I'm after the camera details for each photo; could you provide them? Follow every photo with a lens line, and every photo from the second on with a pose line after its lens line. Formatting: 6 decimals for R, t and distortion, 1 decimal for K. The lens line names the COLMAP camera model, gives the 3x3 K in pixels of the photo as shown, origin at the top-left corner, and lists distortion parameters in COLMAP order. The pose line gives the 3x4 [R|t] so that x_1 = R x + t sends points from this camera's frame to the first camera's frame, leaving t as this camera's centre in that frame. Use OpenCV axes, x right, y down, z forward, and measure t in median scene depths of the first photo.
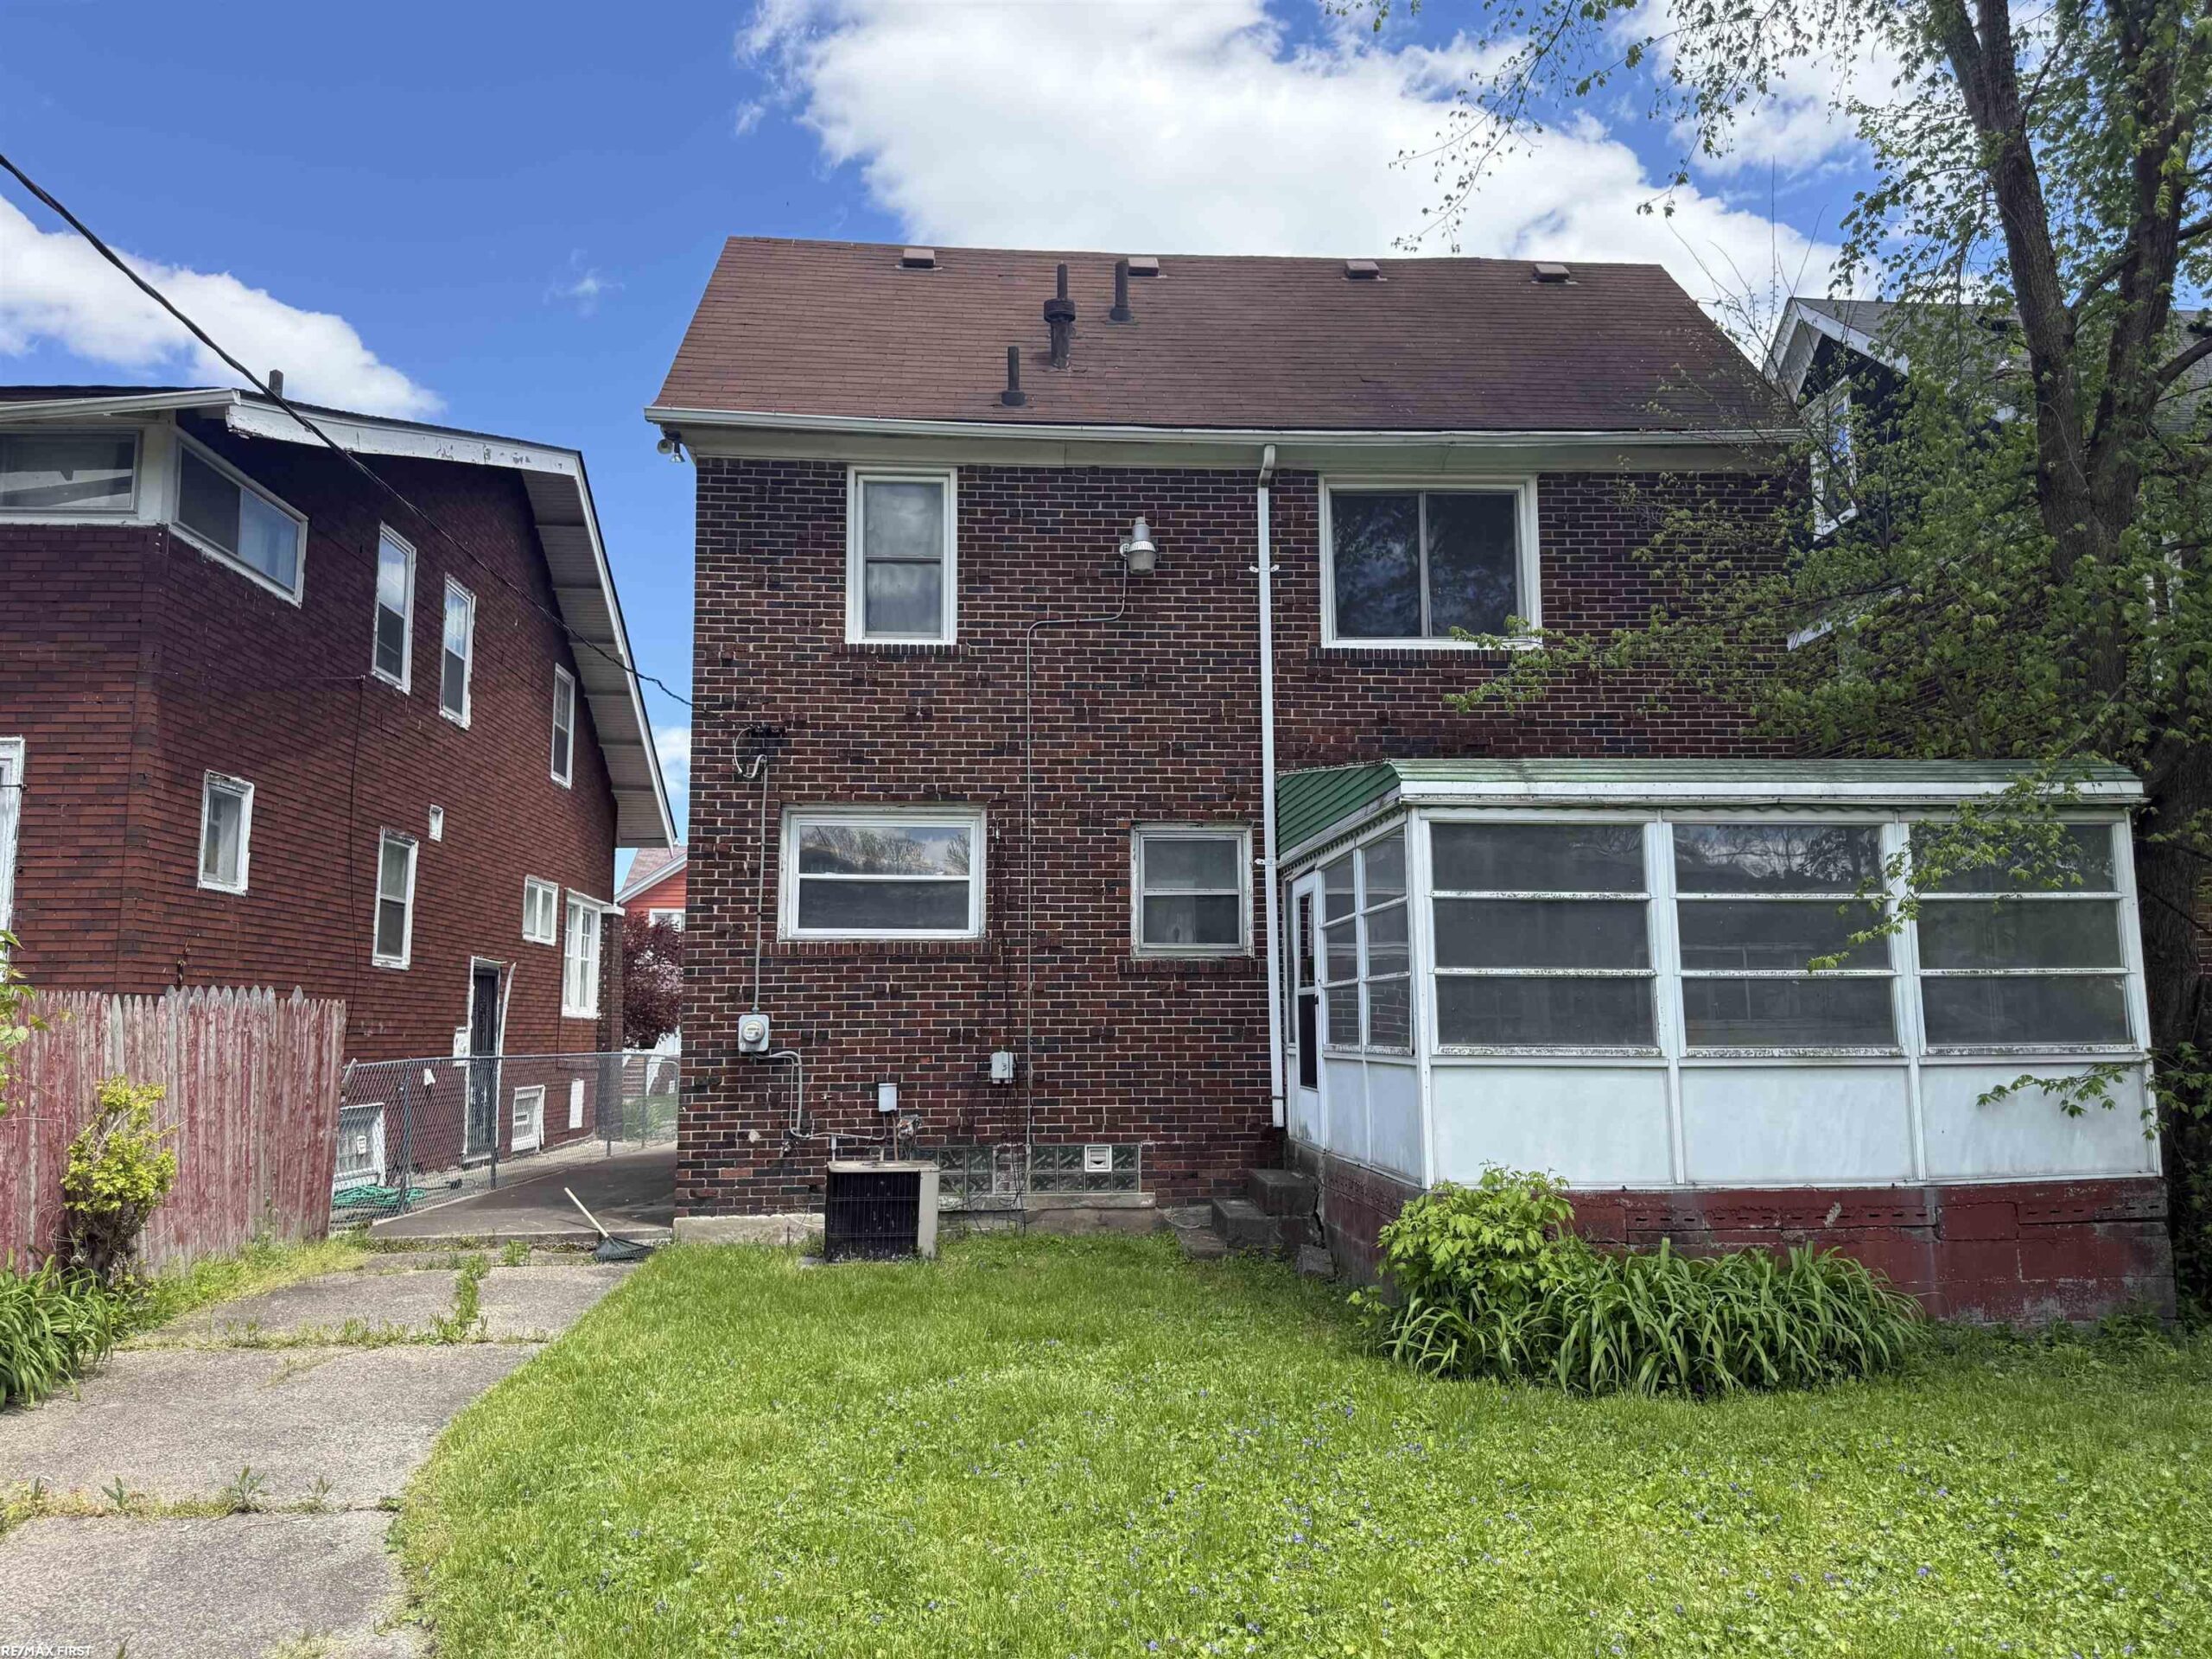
lens RADIAL K [[1528.1, 0, 1120.8], [0, 1528.1, 862.1], [0, 0, 1]] dist [0.123497, -0.183625]
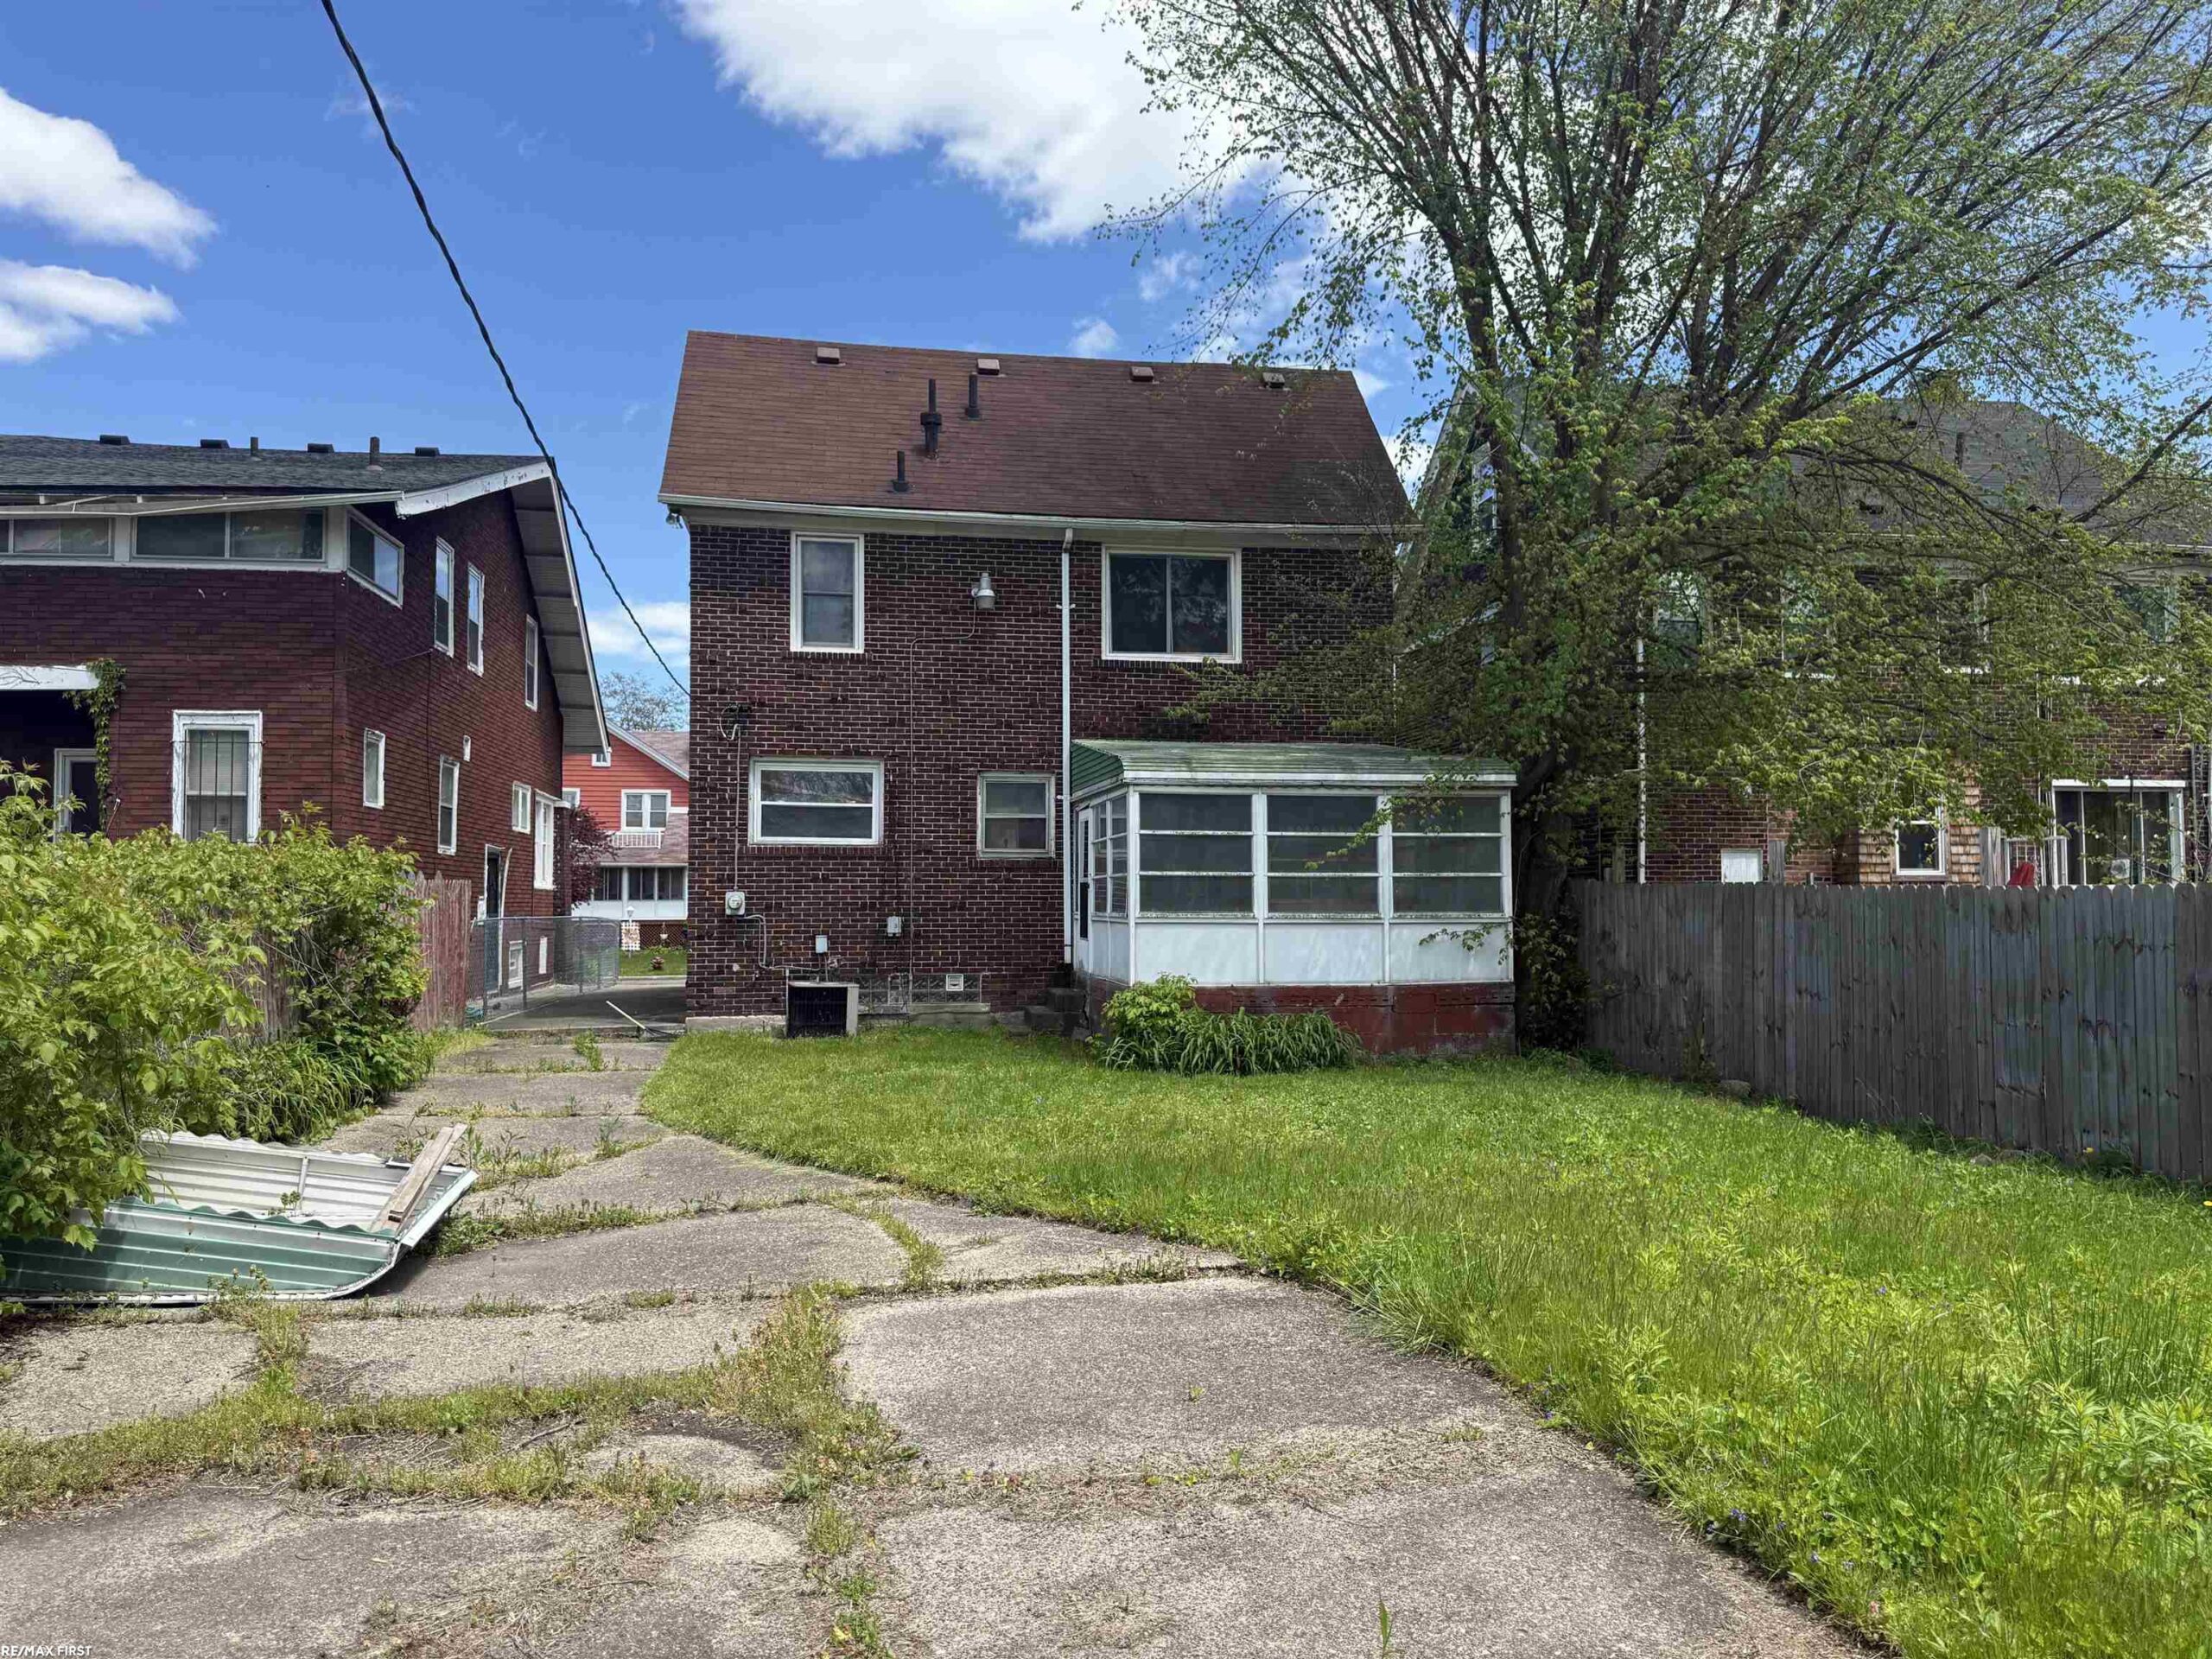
lens RADIAL K [[1528.1, 0, 1120.8], [0, 1528.1, 862.1], [0, 0, 1]] dist [0.123497, -0.183625]
pose [[0.994937, 0.009314, 0.100071, -0.003360], [-0.017574, 0.996479, 0.081979, -0.065743], [-0.098956, -0.083322, 0.991597, -0.585959]]
